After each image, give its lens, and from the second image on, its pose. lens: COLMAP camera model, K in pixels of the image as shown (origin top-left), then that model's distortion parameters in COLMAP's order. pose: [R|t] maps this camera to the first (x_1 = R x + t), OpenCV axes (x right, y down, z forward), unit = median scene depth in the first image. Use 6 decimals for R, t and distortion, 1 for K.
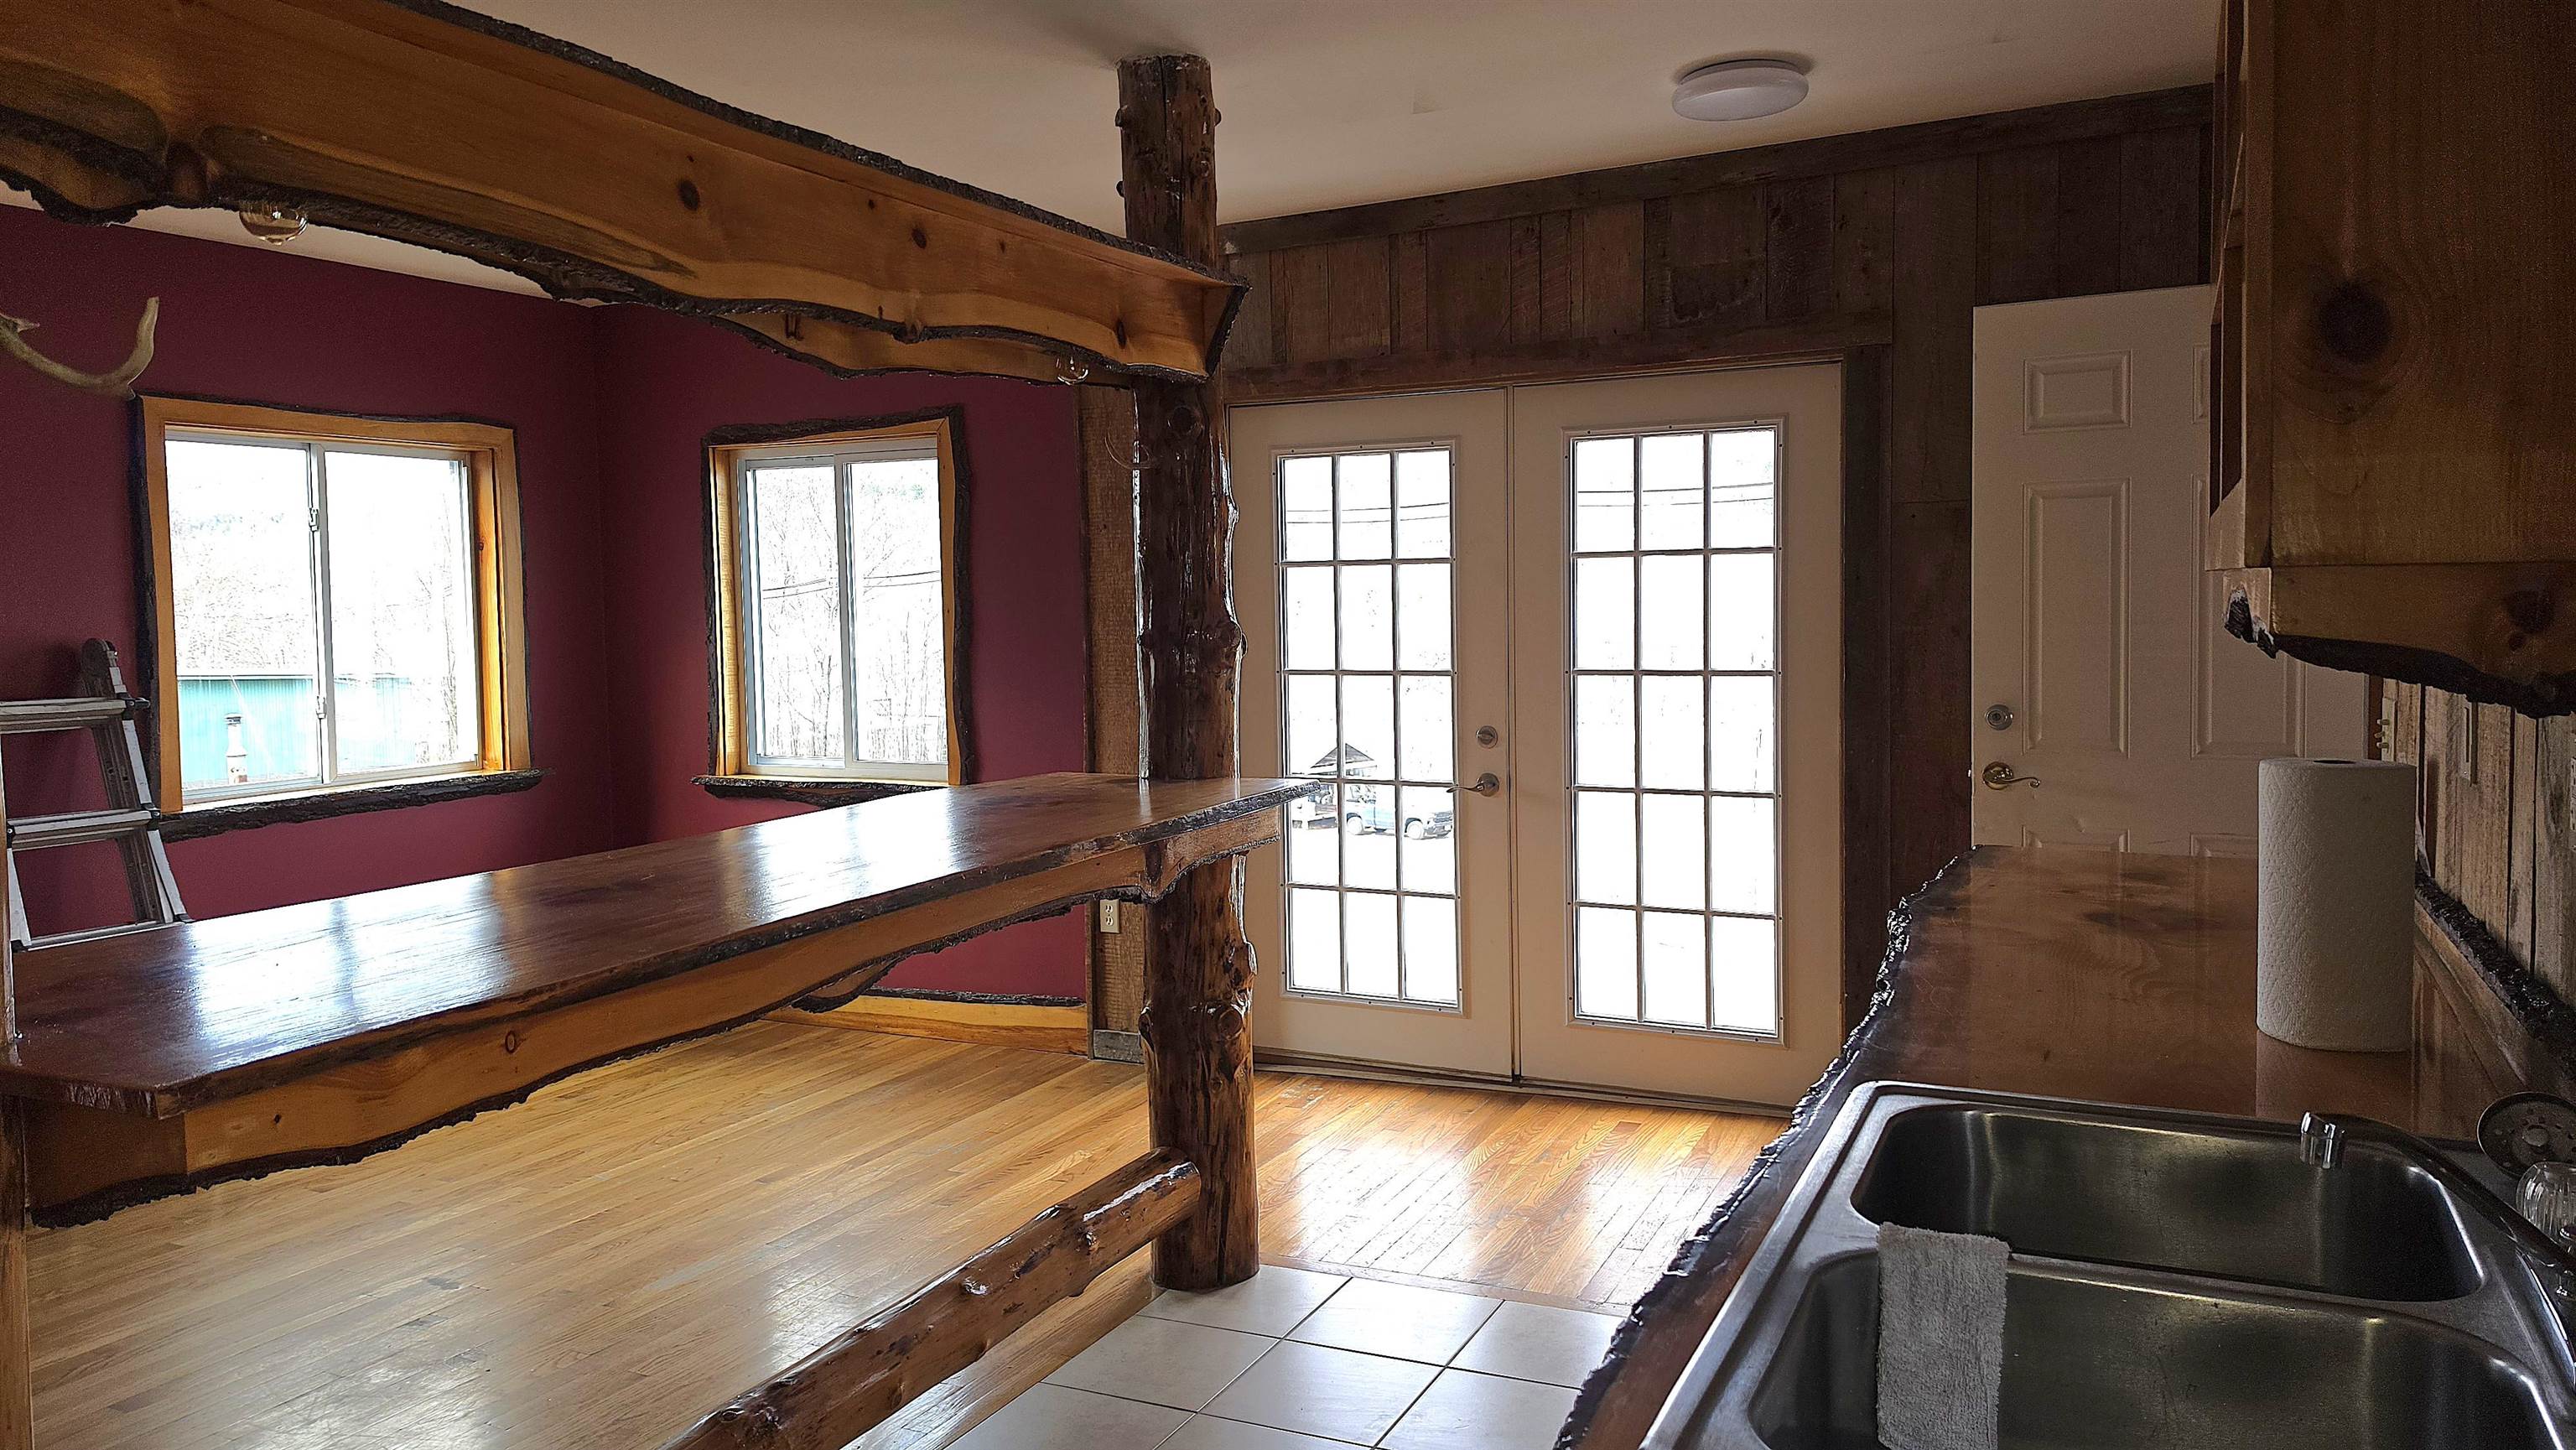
lens RADIAL K [[1736.4, 0, 1295.3], [0, 1736.4, 719.6], [0, 0, 1]] dist [0.044542, -0.066468]
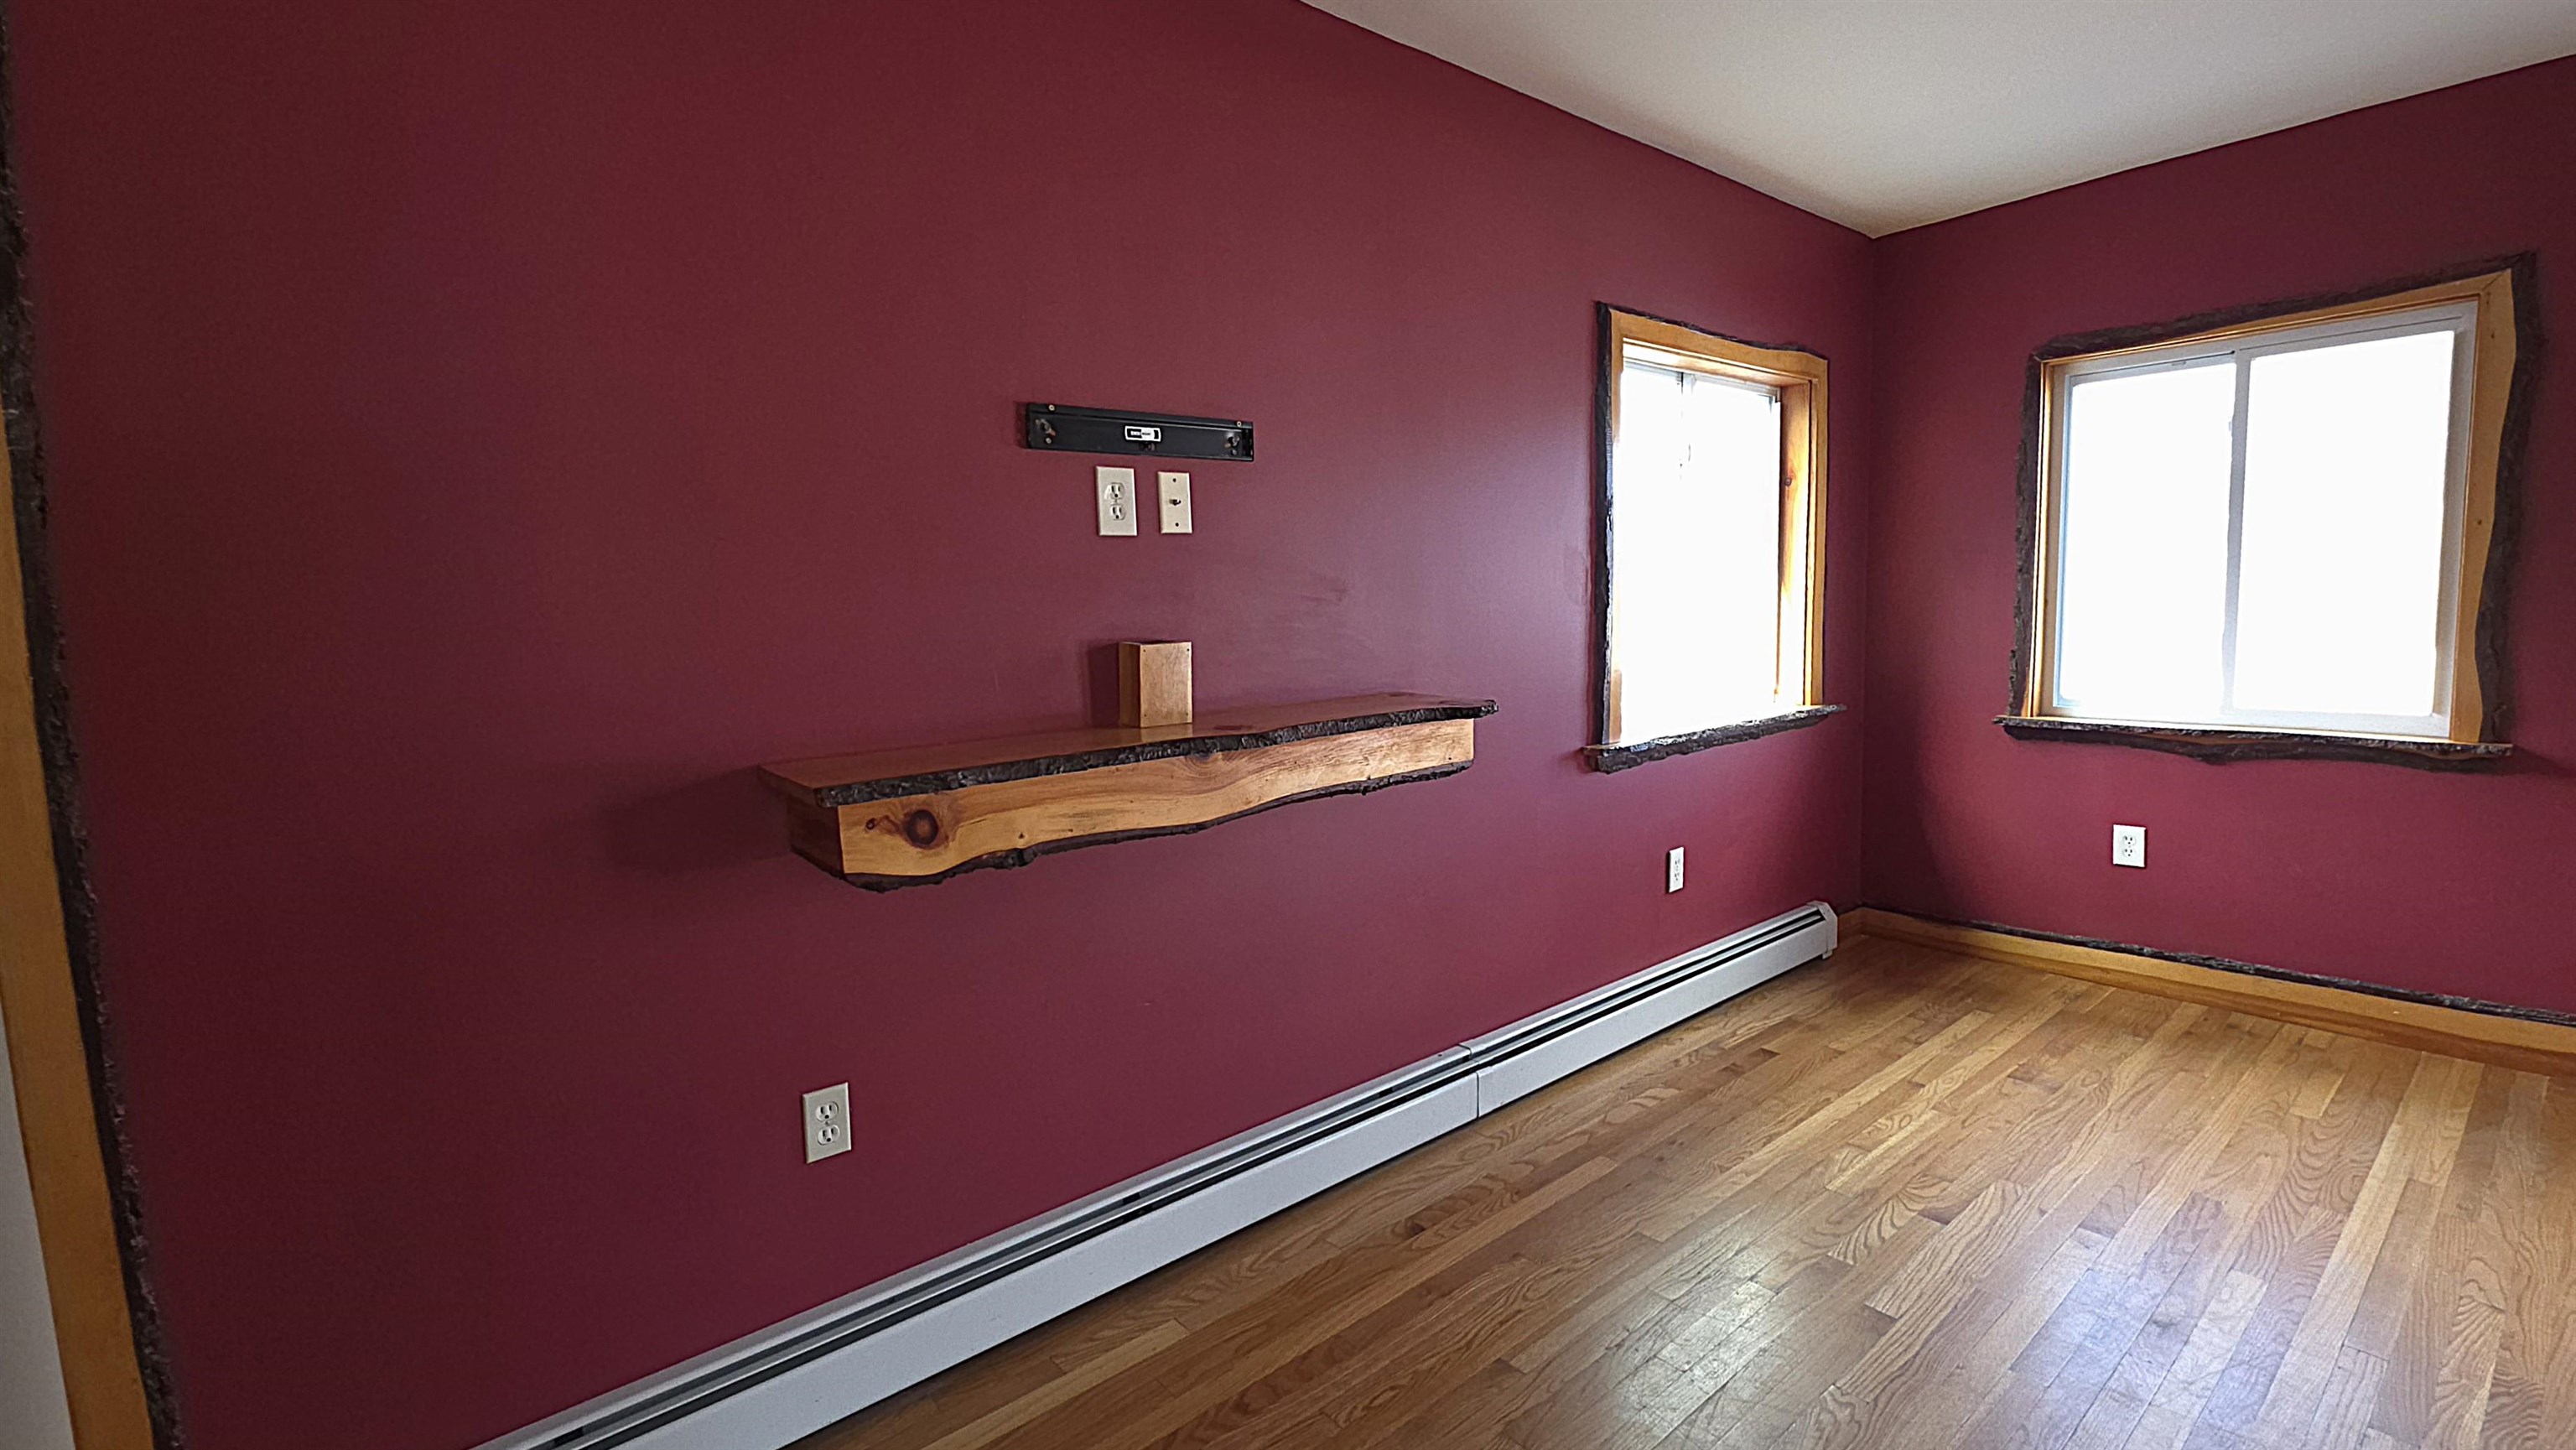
lens RADIAL K [[1108.5, 0, 1274.8], [0, 1108.5, 712.6], [0, 0, 1]] dist [0.000170, -0.000249]
pose [[0.907401, 0.031810, -0.419060, -0.447790], [-0.013053, 0.998783, 0.047553, 0.006884], [0.420063, -0.037680, 0.906712, 0.288124]]
